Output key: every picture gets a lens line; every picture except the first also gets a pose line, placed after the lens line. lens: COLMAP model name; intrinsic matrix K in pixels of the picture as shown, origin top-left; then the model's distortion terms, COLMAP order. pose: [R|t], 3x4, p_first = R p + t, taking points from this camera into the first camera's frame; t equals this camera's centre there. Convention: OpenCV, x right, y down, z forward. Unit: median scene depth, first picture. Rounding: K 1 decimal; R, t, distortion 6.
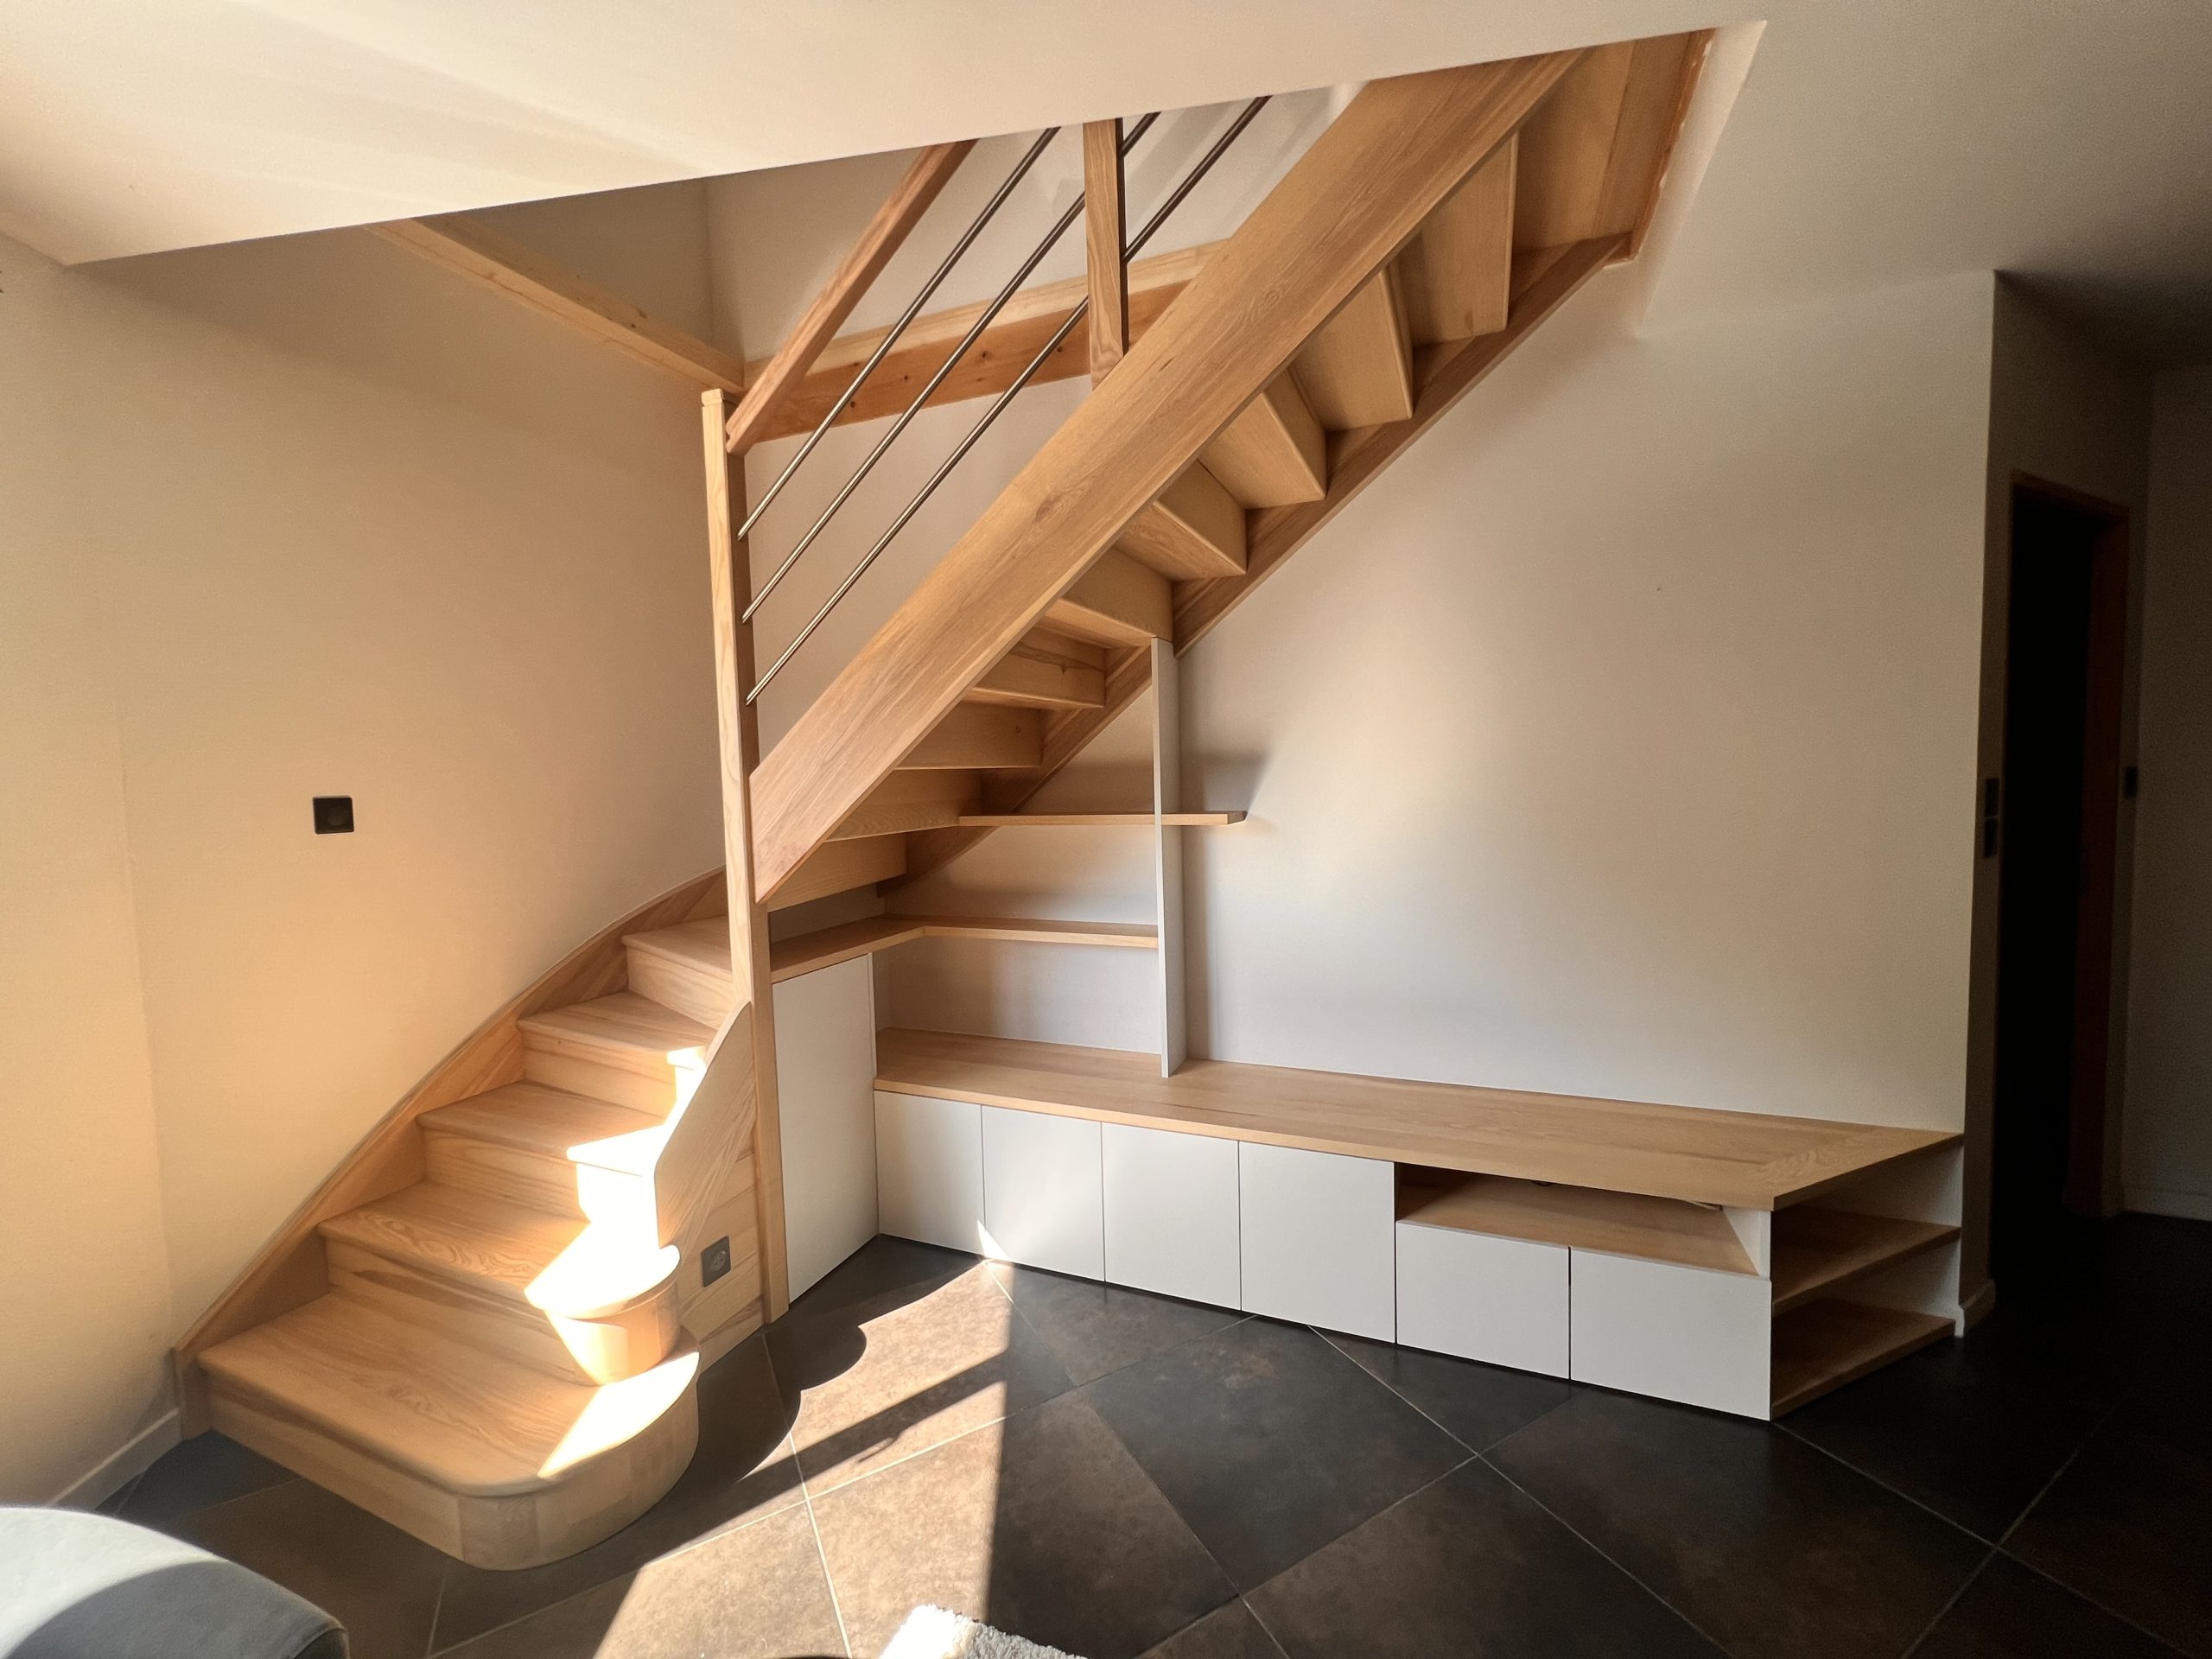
lens RADIAL K [[880.6, 0, 1106.1], [0, 880.6, 824.7], [0, 0, 1]] dist [0.000561, 0.000129]
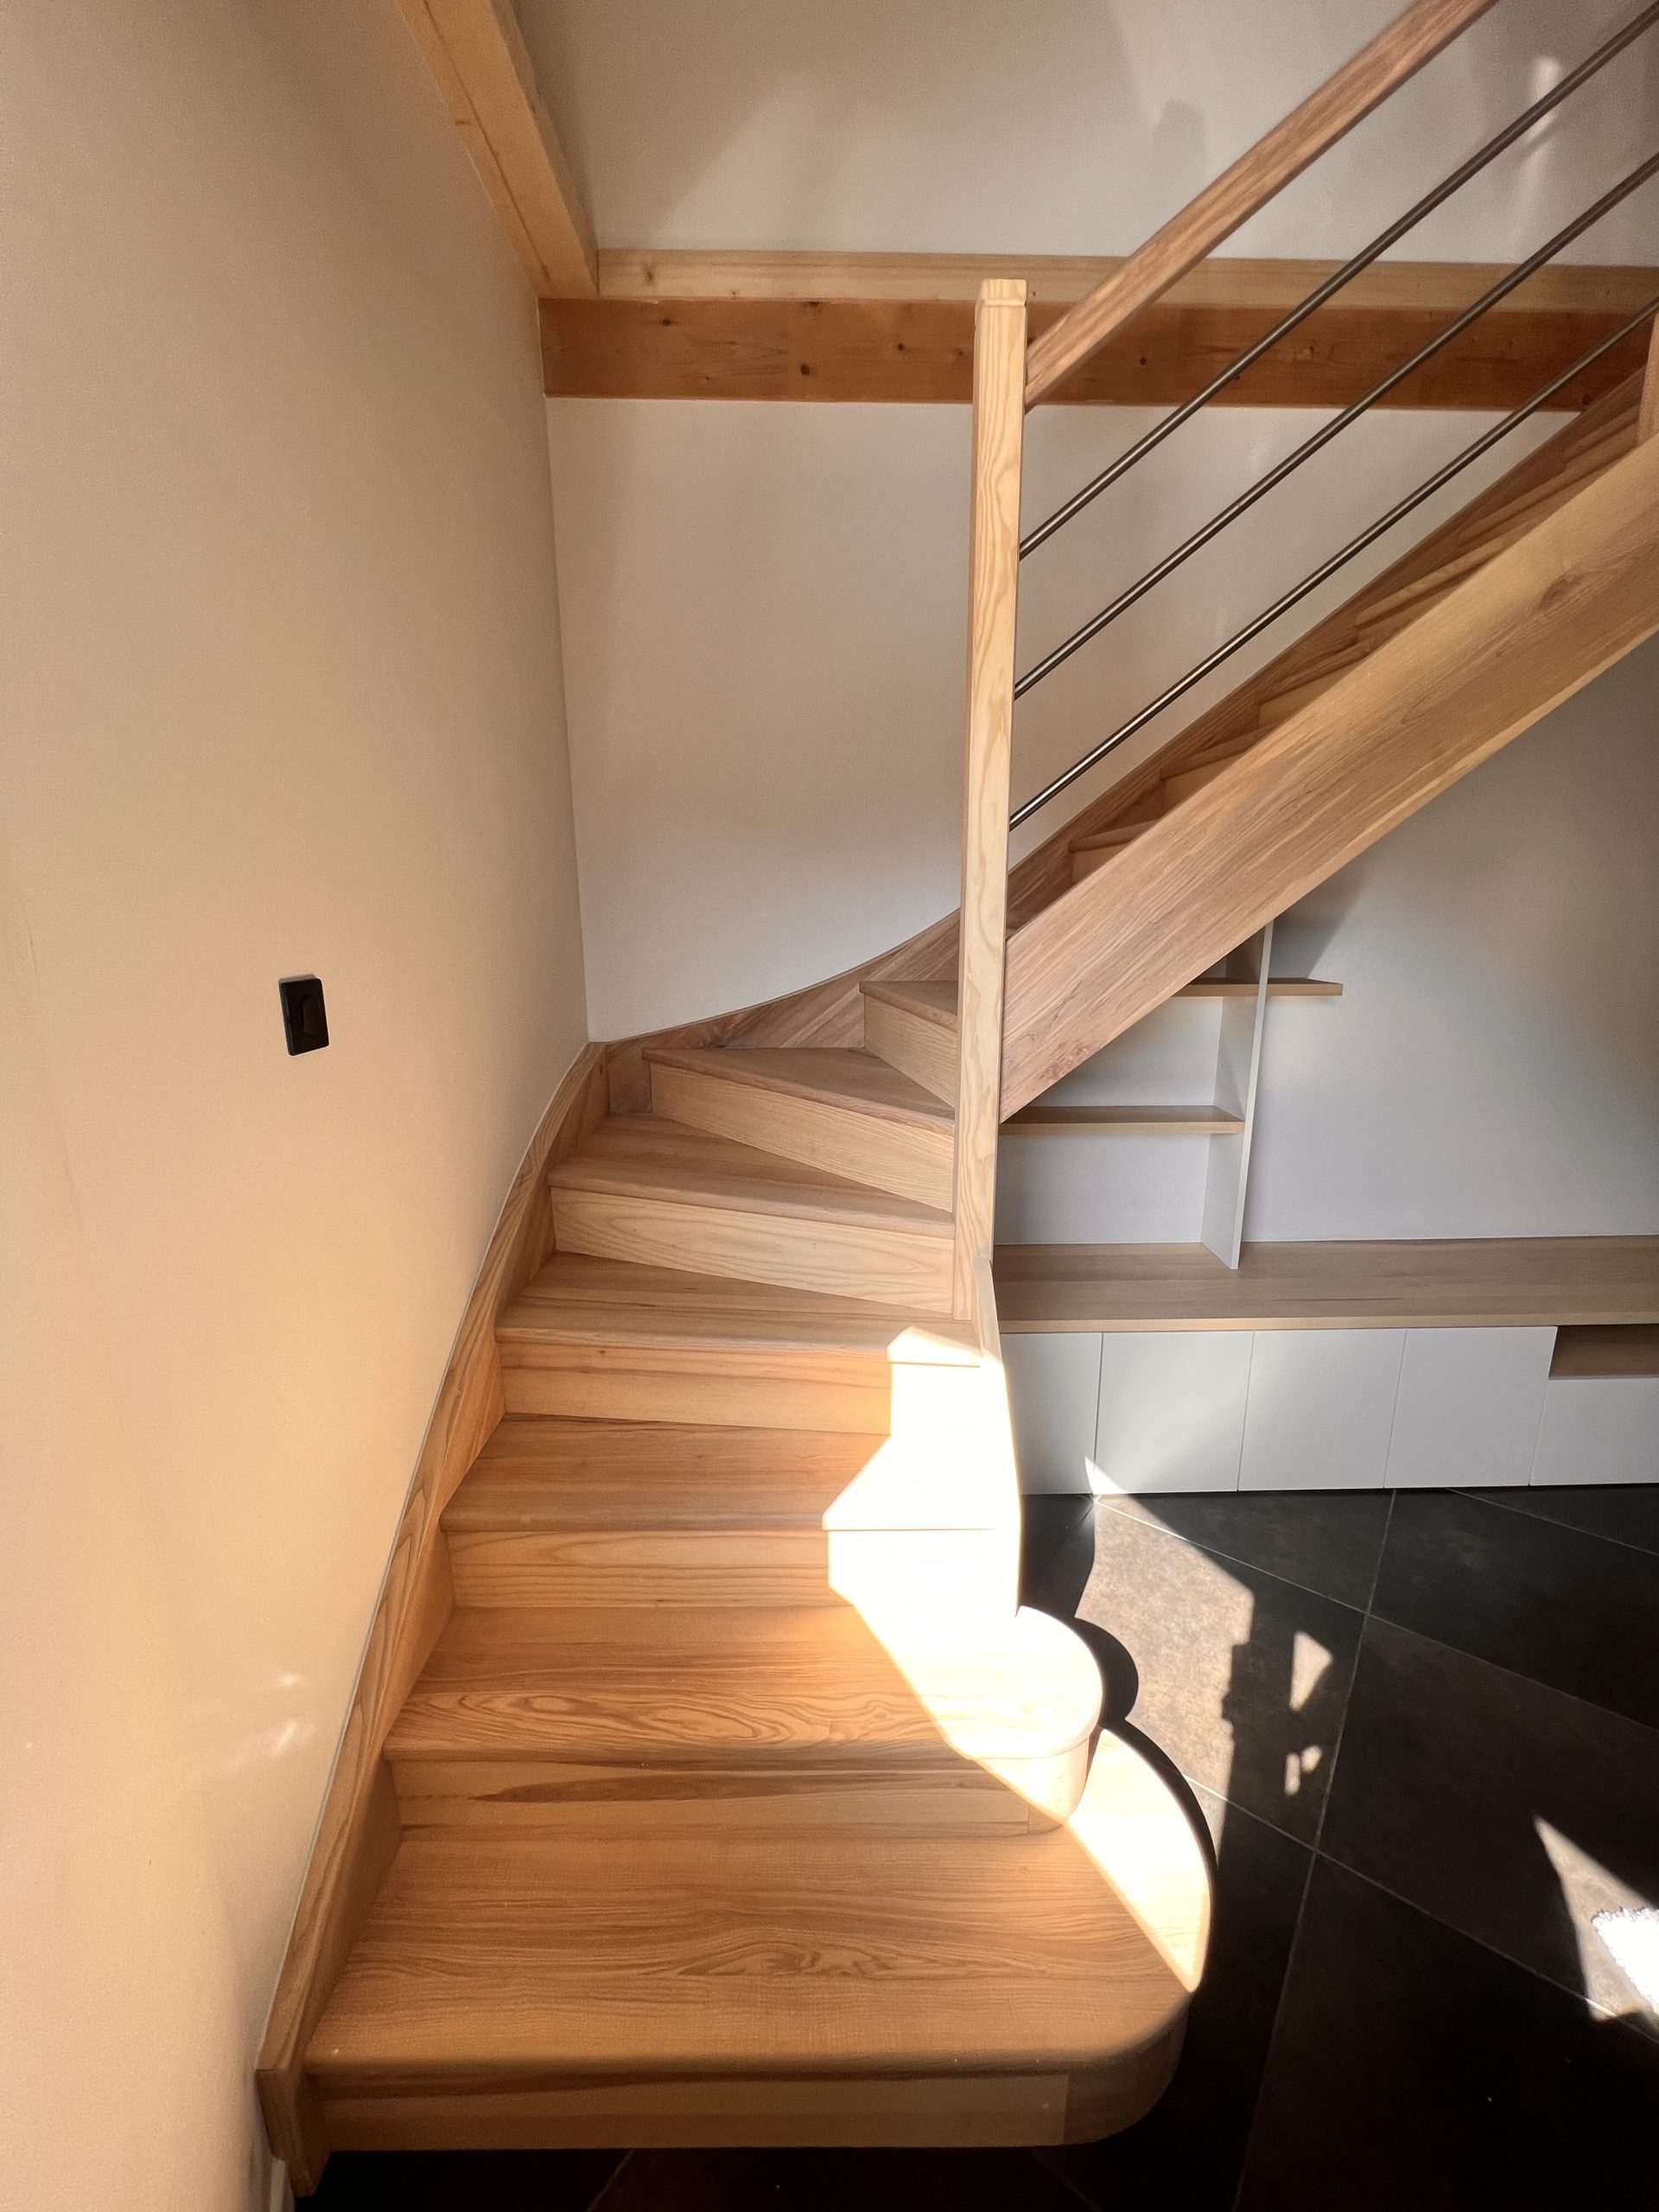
lens RADIAL K [[882.3, 0, 840.2], [0, 882.3, 1104.1], [0, 0, 1]] dist [0.003840, 0.000651]
pose [[0.914235, -0.066737, 0.399651, -0.841205], [0.005430, 0.988272, 0.152608, -0.037534], [-0.405148, -0.137350, 0.903875, 0.435280]]
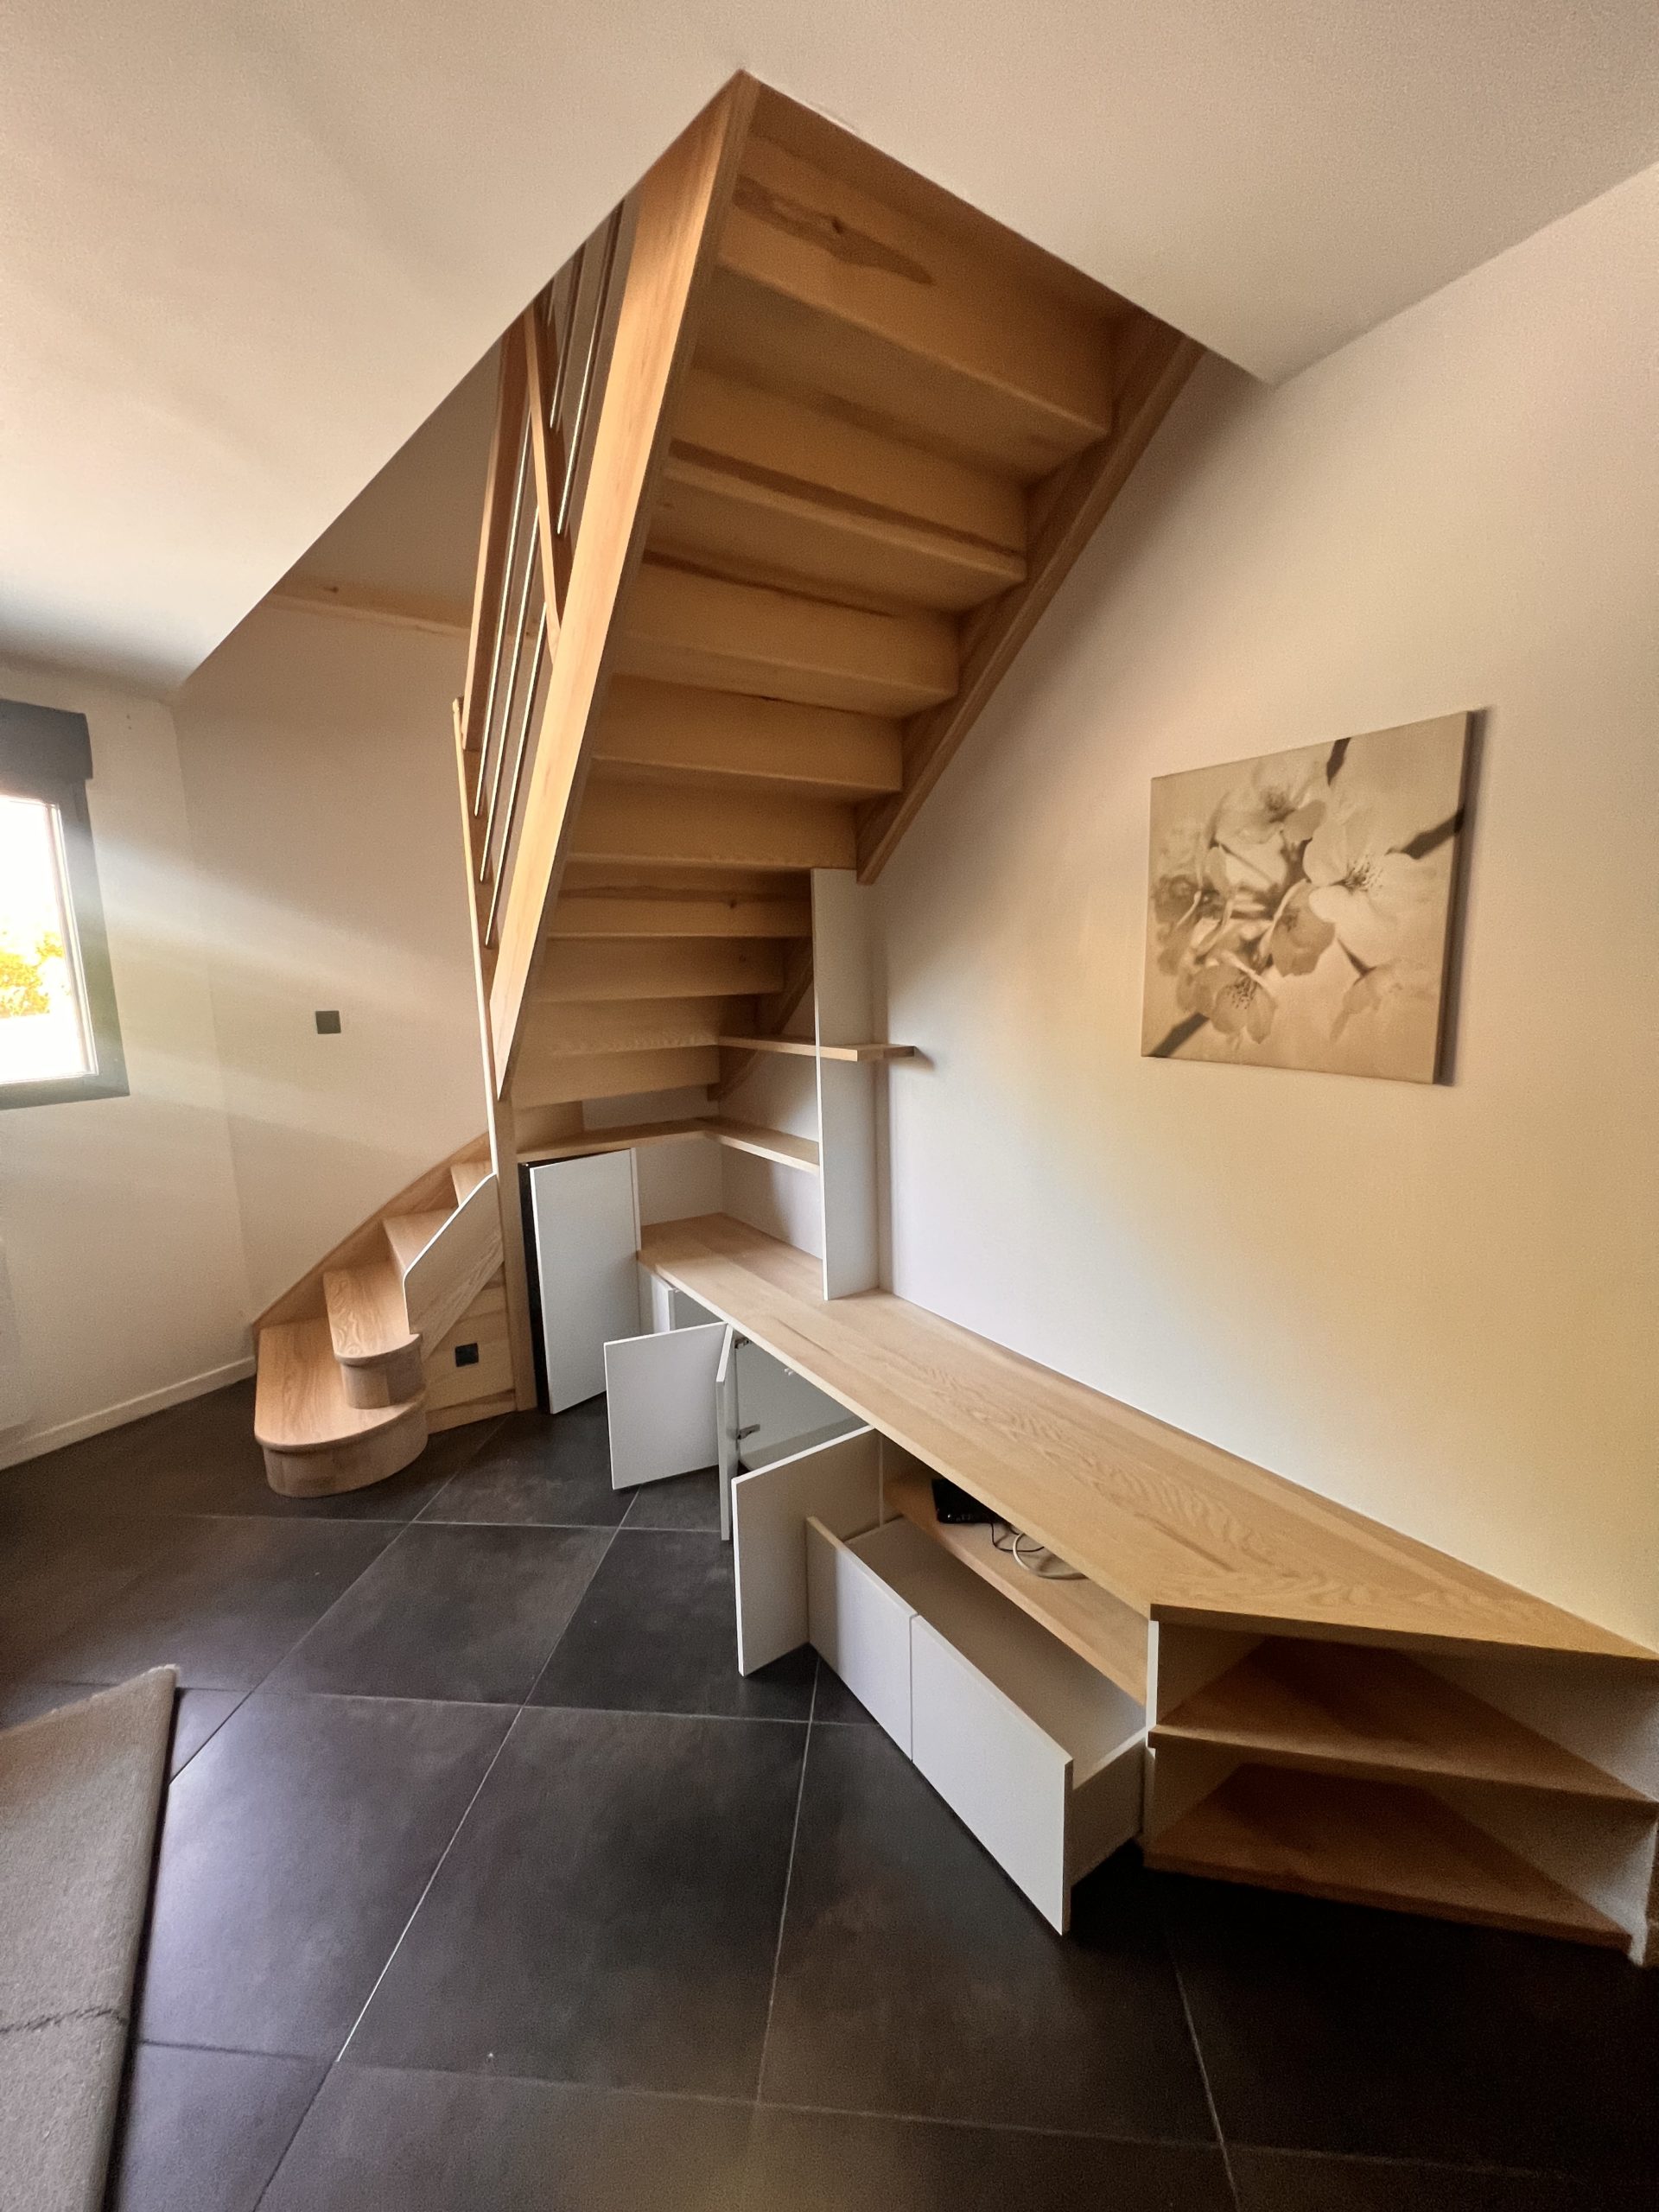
lens RADIAL K [[880.6, 0, 830.5], [0, 880.6, 1100.3], [0, 0, 1]] dist [0.000561, 0.000129]
pose [[0.826243, 0.085402, -0.556802, 0.785866], [-0.027880, 0.993429, 0.111001, -0.076652], [0.562624, -0.076190, 0.823195, 0.210913]]
